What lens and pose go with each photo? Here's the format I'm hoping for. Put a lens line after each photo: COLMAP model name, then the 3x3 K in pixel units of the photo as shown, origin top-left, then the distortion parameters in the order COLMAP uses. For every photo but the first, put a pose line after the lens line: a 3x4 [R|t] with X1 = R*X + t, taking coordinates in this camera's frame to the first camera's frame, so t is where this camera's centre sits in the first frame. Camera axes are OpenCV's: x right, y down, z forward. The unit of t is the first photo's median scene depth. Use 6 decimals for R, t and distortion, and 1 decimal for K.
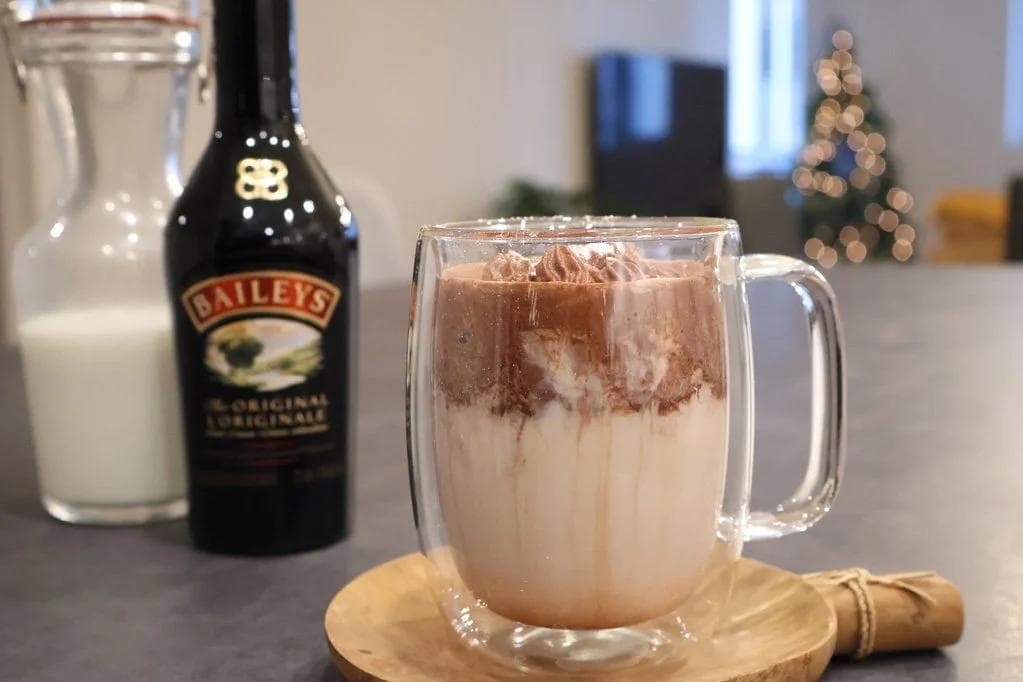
lens RADIAL K [[1392.5, 0, 514.2], [0, 1392.5, 335.7], [0, 0, 1]] dist [0.026376, 0.000000]
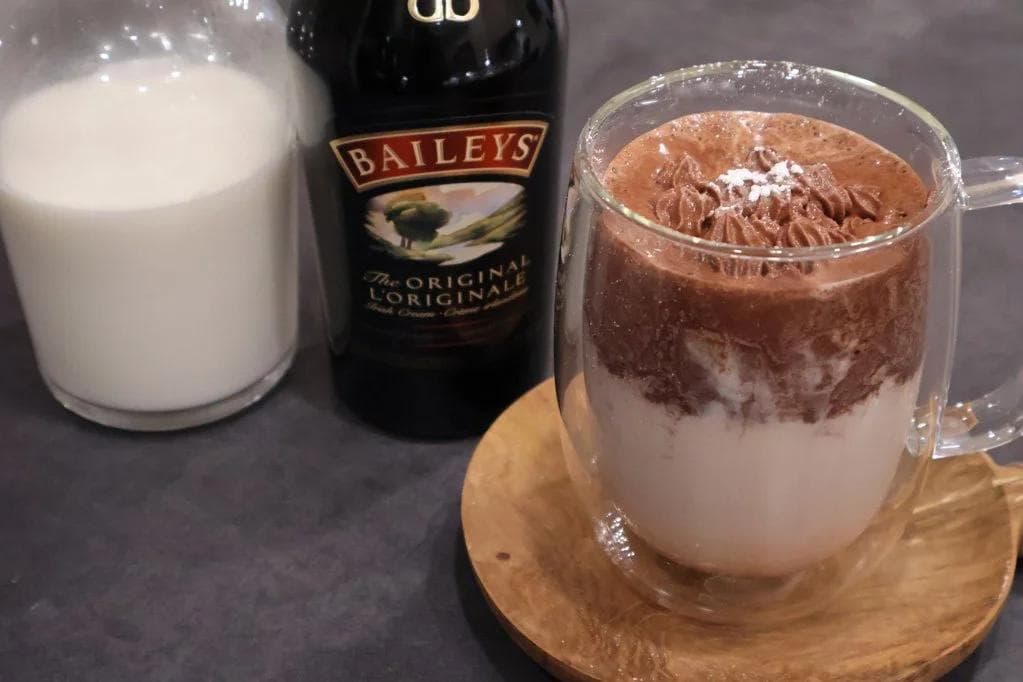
lens RADIAL K [[2002.8, 0, 516.8], [0, 2002.8, 343.2], [0, 0, 1]] dist [0.042815, 0.000000]
pose [[0.993802, 0.071393, -0.085208, 0.006696], [-0.021182, 0.874081, 0.485319, -0.483107], [0.109127, -0.480506, 0.870175, -0.097651]]
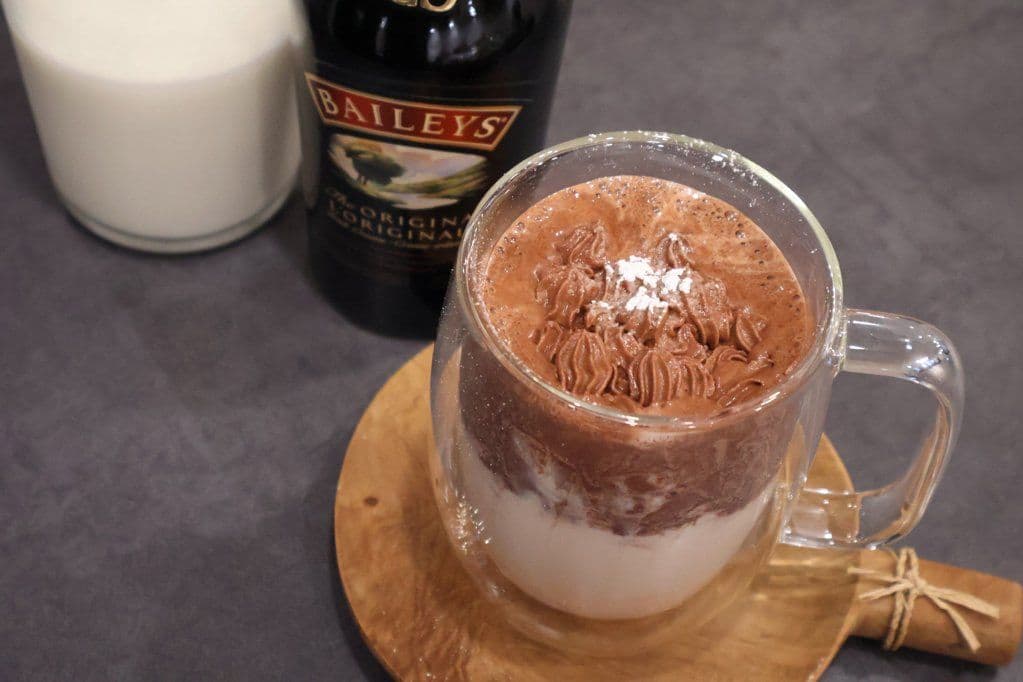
lens RADIAL K [[2002.8, 0, 515.7], [0, 2002.8, 338.2], [0, 0, 1]] dist [0.042815, 0.000000]
pose [[0.914014, 0.366897, -0.173105, 0.166577], [-0.138981, 0.684070, 0.716053, -0.771855], [0.381134, -0.630424, 0.676241, 0.123259]]
